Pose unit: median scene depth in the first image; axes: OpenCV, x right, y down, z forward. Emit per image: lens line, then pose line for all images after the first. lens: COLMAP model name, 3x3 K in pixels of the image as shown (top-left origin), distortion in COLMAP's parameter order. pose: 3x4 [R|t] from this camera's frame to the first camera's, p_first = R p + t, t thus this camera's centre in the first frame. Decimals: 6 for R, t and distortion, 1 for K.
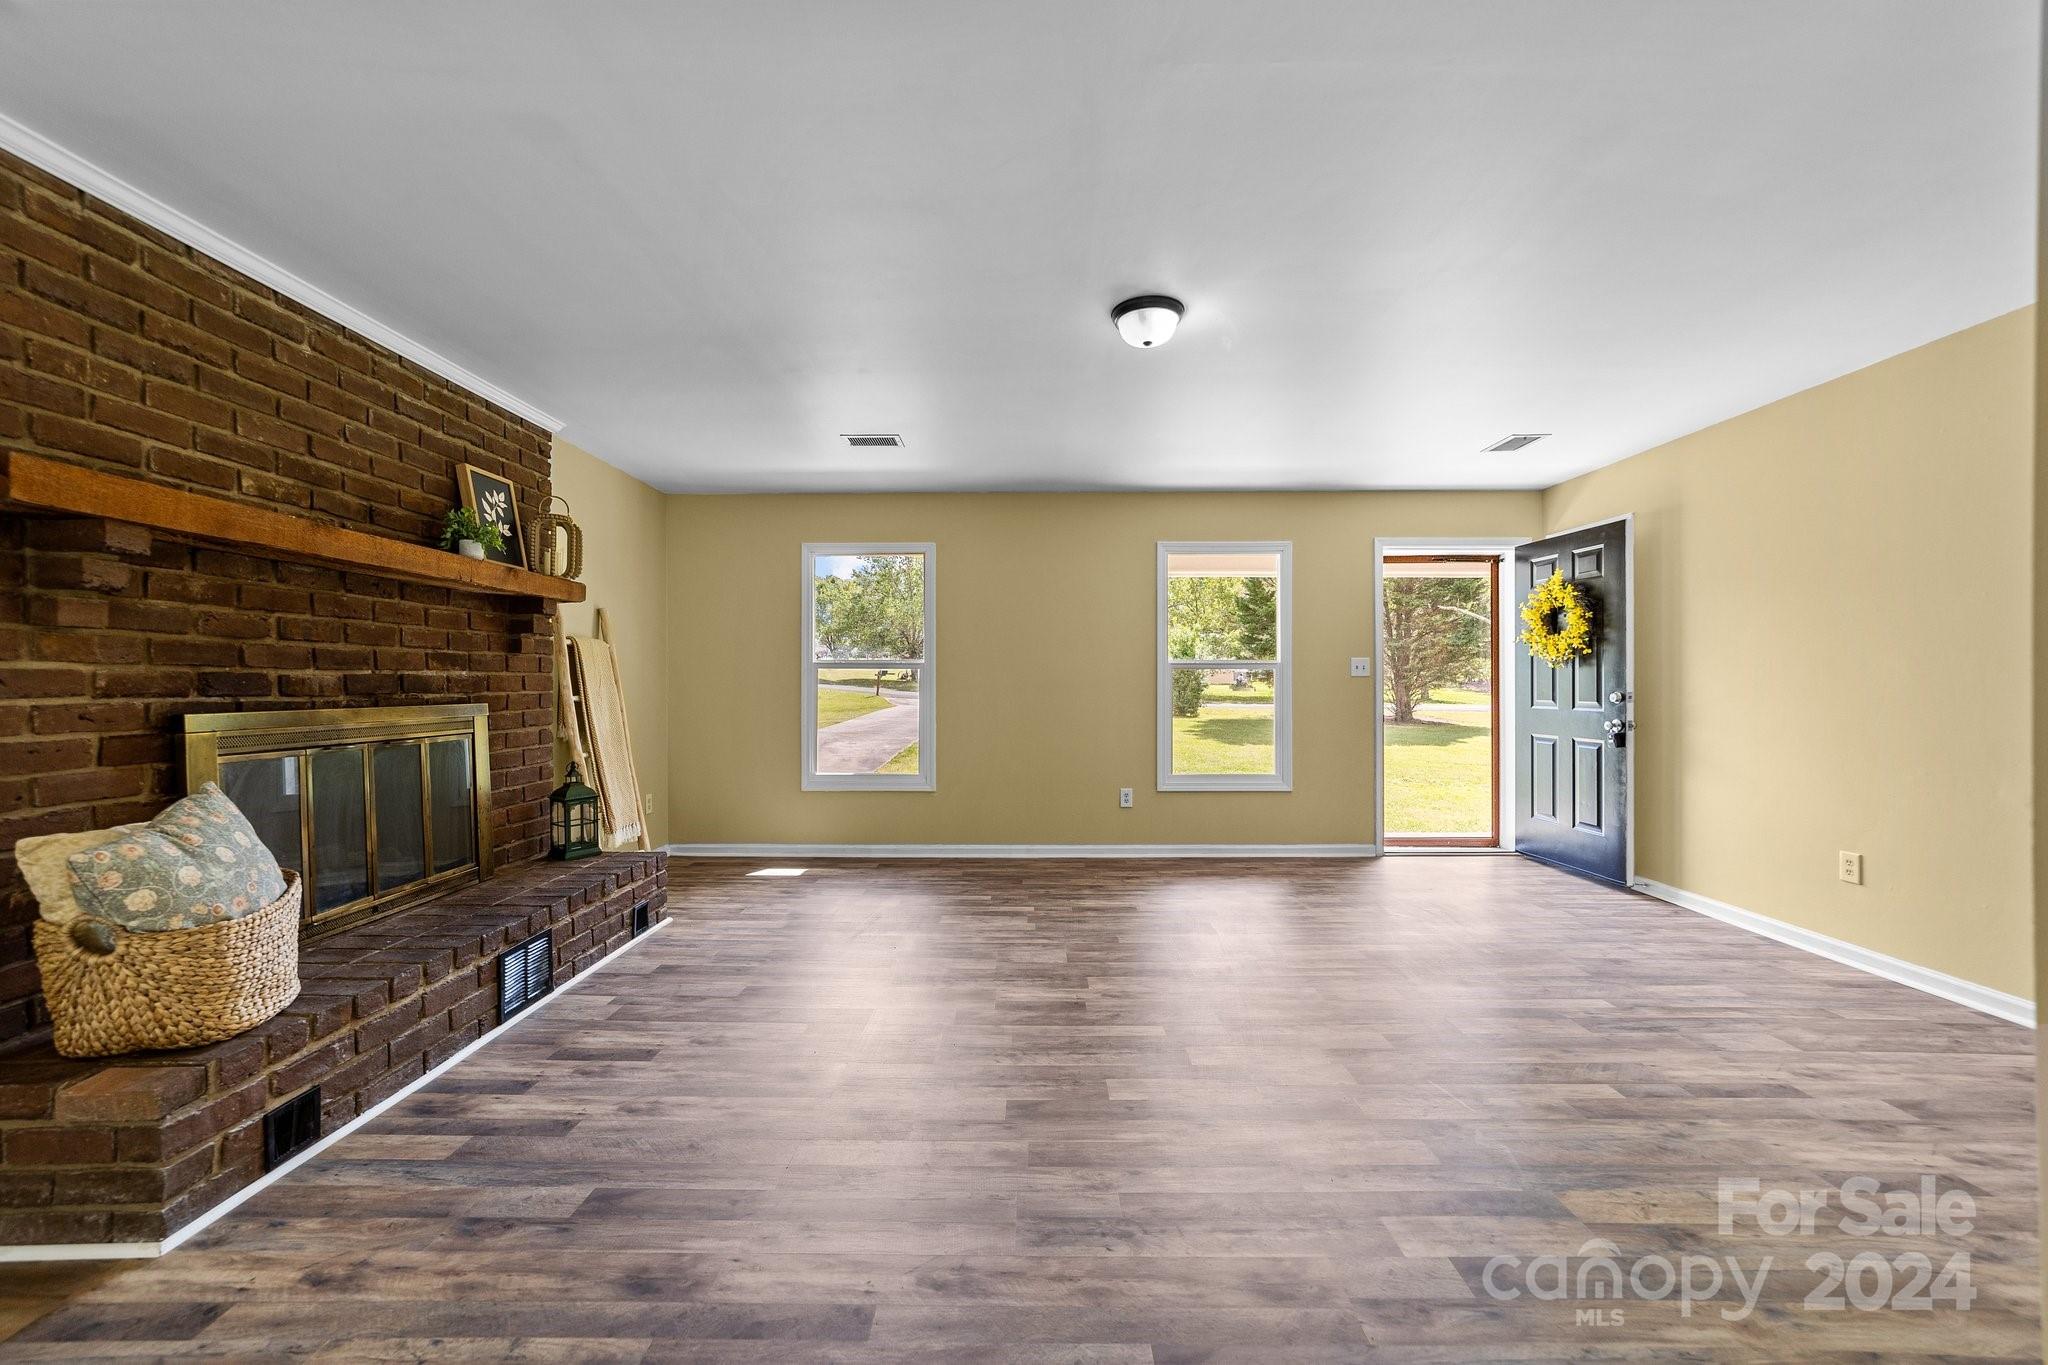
lens RADIAL K [[788.7, 0, 1028.3], [0, 788.7, 681.1], [0, 0, 1]] dist [-0.016709, 0.007583]
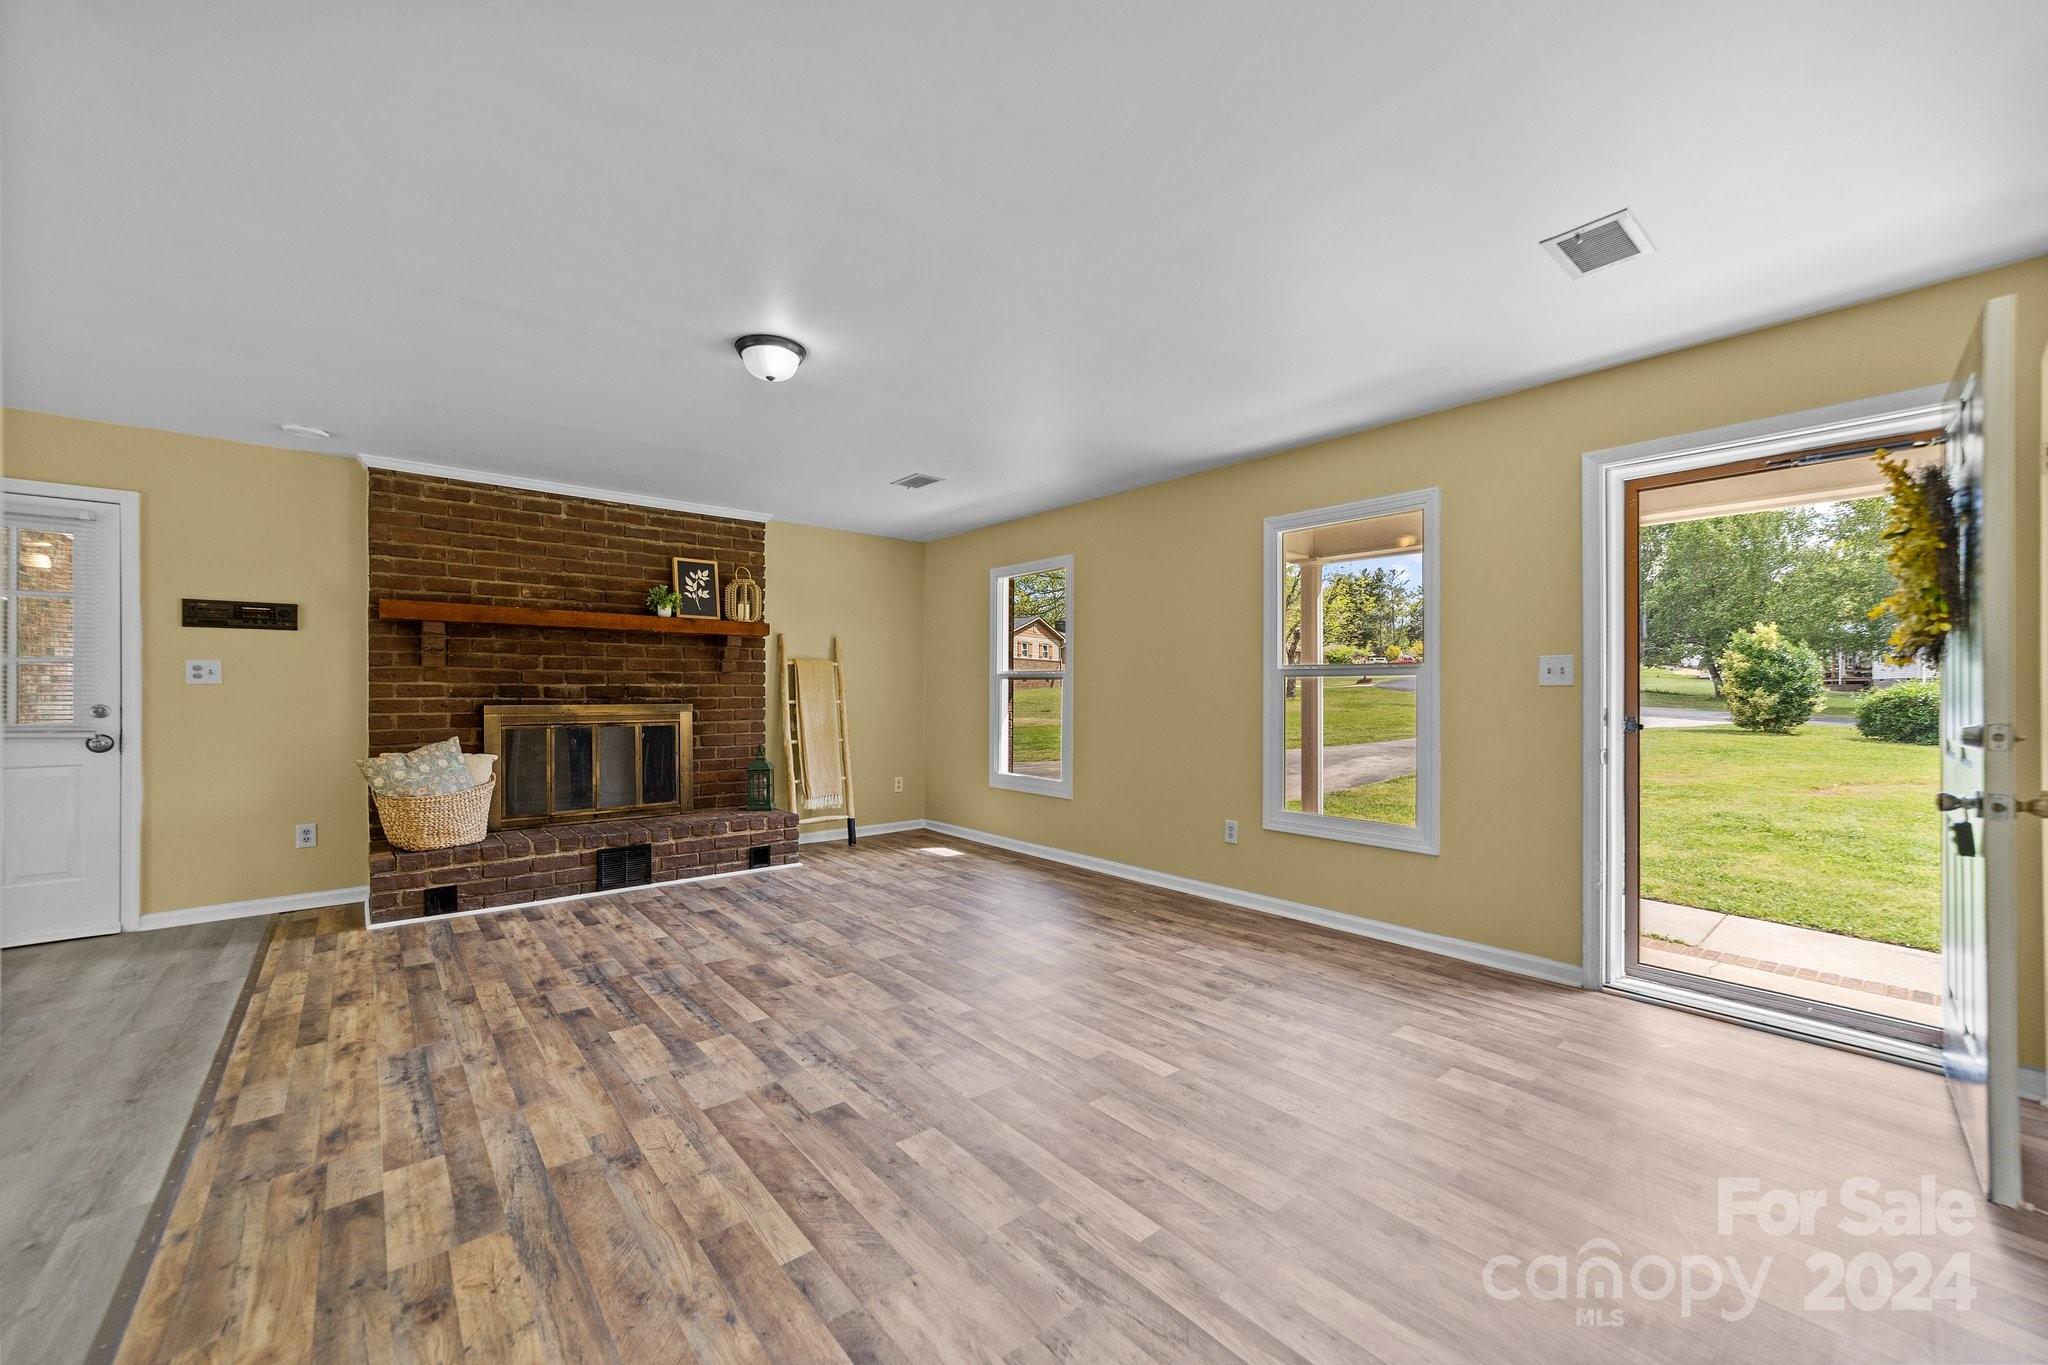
lens RADIAL K [[788.7, 0, 1026.3], [0, 788.7, 687.7], [0, 0, 1]] dist [-0.016709, 0.007583]
pose [[0.656059, 0.001661, -0.754708, 1.287014], [-0.002827, 0.999996, -0.000256, -0.008094], [0.754704, 0.002302, 0.656061, 0.605548]]
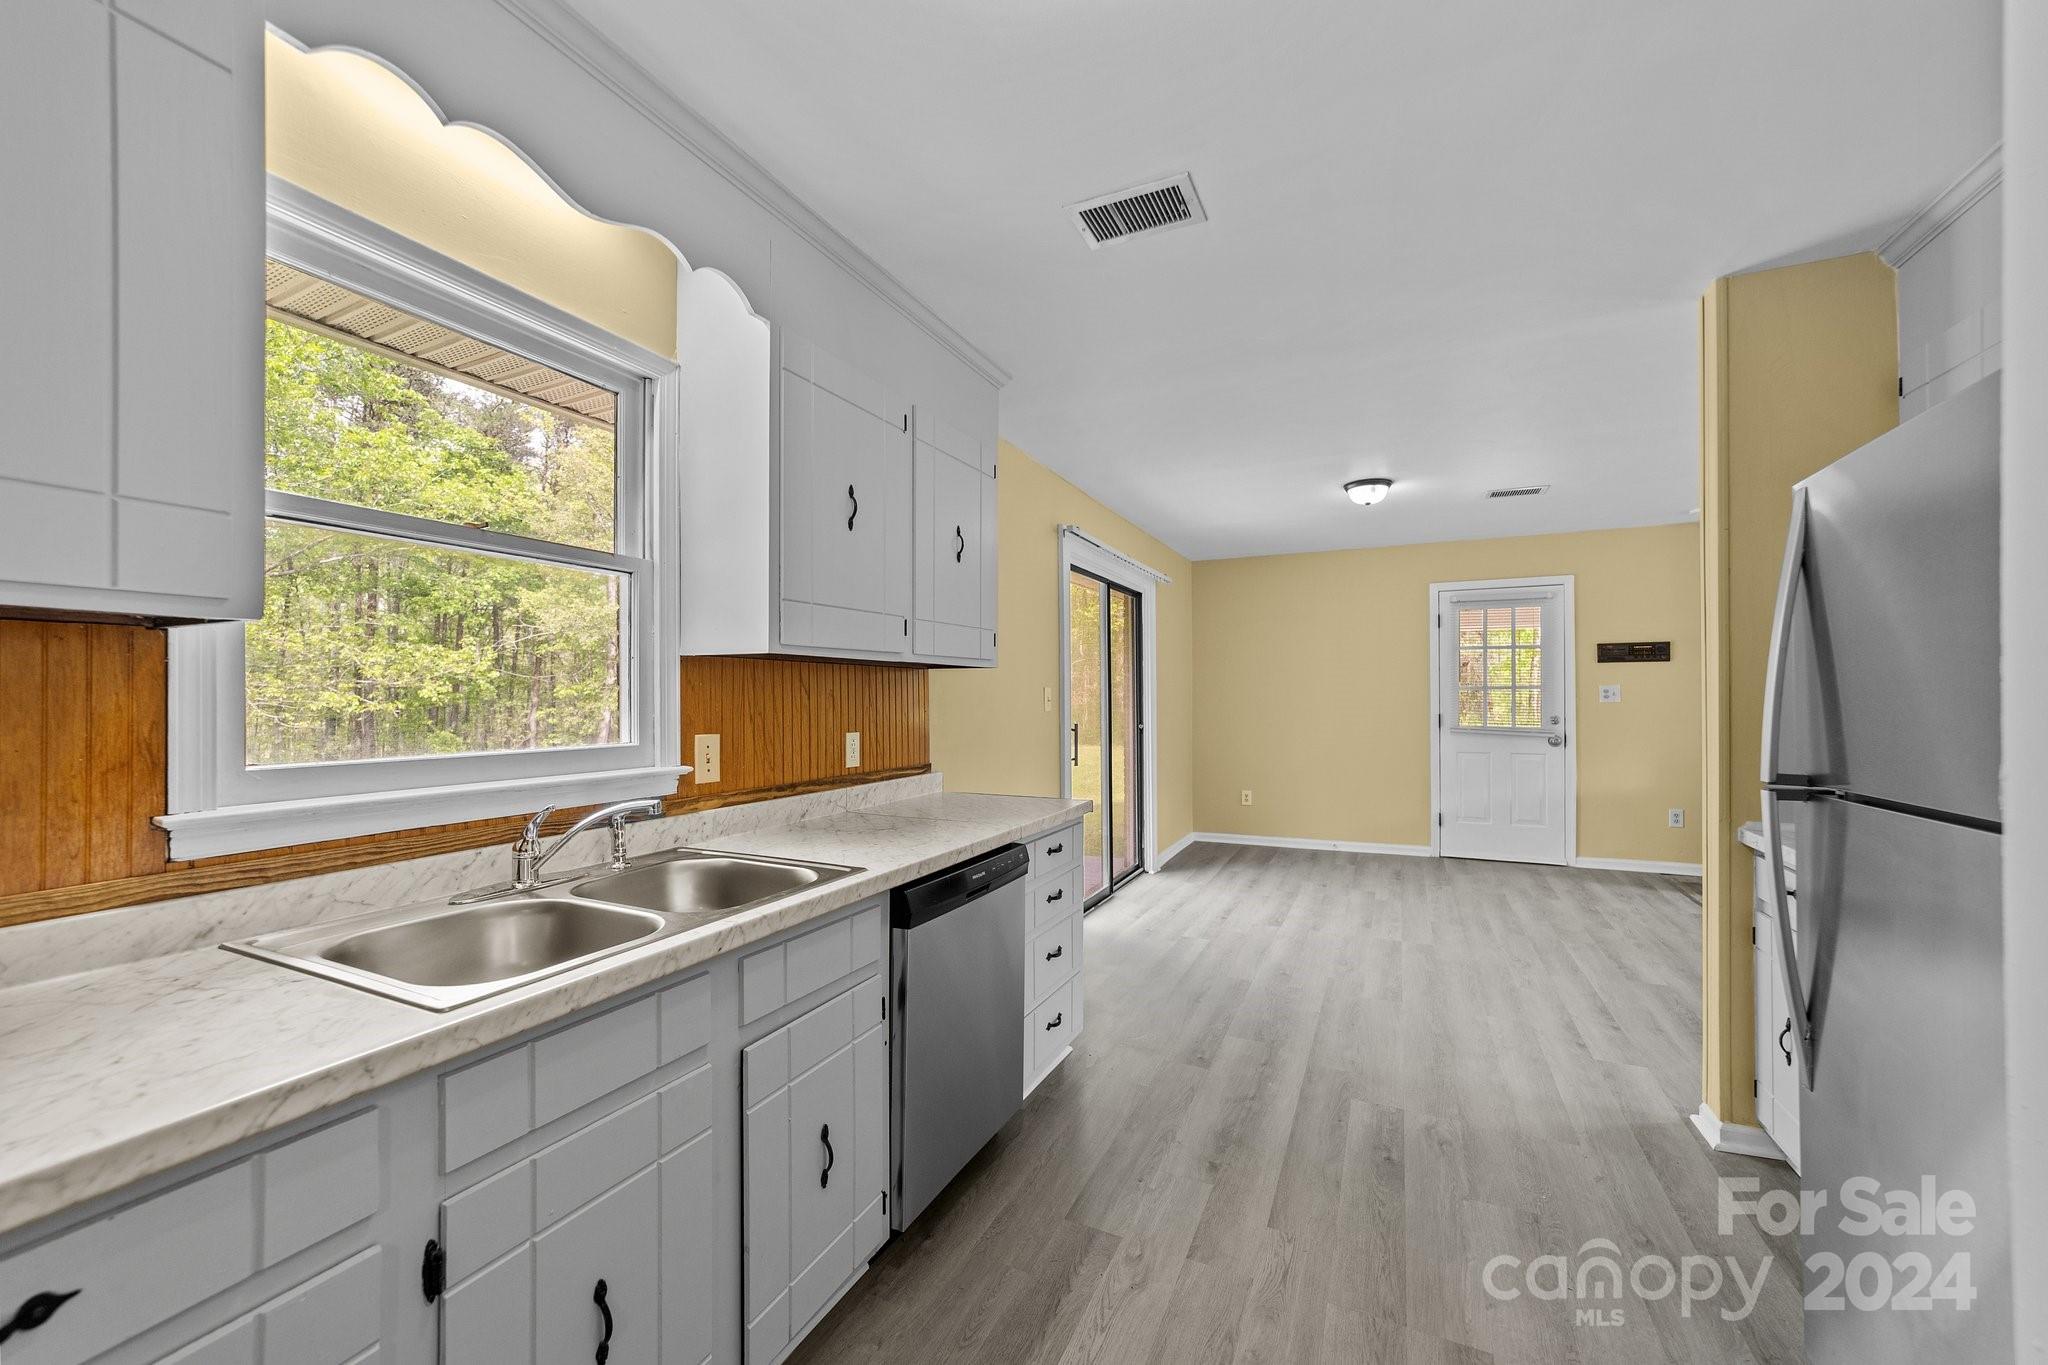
lens RADIAL K [[788.7, 0, 1025.8], [0, 788.7, 700.6], [0, 0, 1]] dist [-0.016709, 0.007583]
pose [[-0.413887, 0.009441, -0.910279, 1.754128], [0.006132, 0.999952, 0.007582, -0.044208], [0.910308, -0.002444, -0.413925, -0.206822]]
